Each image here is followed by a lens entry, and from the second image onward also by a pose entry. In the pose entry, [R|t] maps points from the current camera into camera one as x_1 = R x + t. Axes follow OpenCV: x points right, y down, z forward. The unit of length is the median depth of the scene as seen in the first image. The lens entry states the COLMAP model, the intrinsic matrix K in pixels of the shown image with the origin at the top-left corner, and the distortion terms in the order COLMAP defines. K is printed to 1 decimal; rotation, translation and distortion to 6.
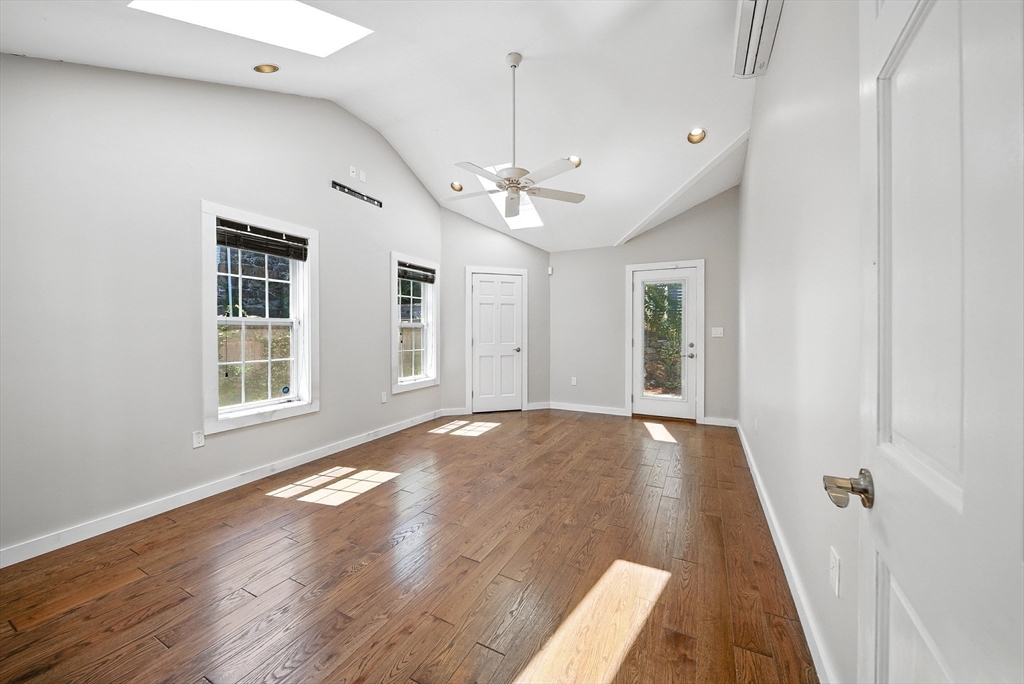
lens RADIAL K [[376.5, 0, 512.2], [0, 376.5, 328.6], [0, 0, 1]] dist [0.000061, -0.002189]
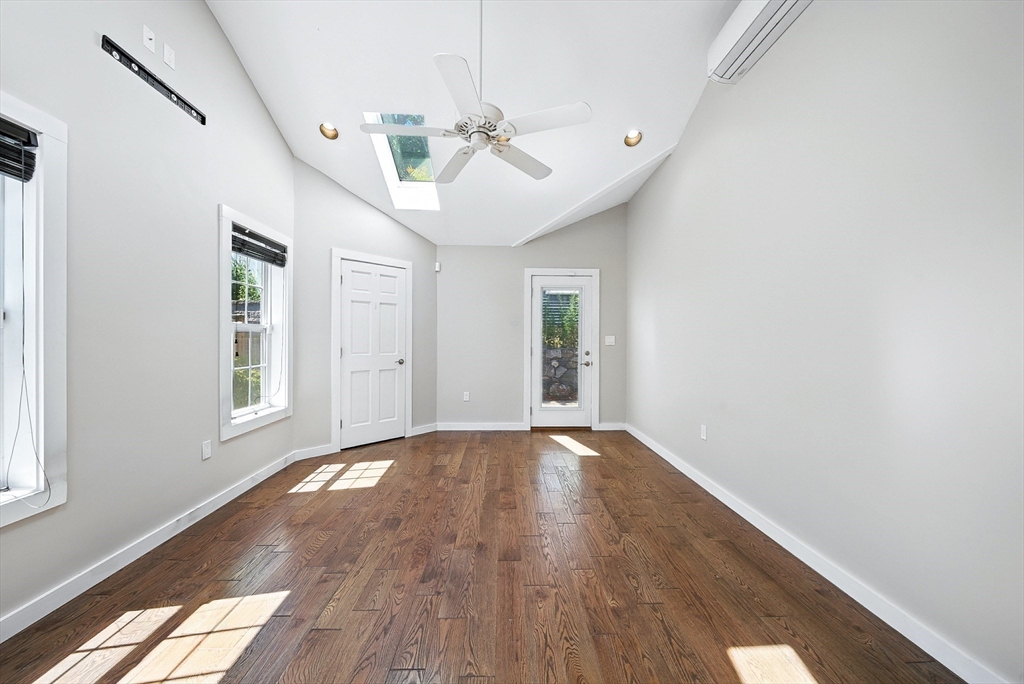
lens RADIAL K [[368.6, 0, 514.4], [0, 368.6, 338.0], [0, 0, 1]] dist [-0.001239, -0.002409]
pose [[0.874729, 0.006394, 0.484570, -0.175092], [-0.007357, 0.999973, 0.000087, 0.004631], [-0.484556, -0.003641, 0.874752, 0.233567]]
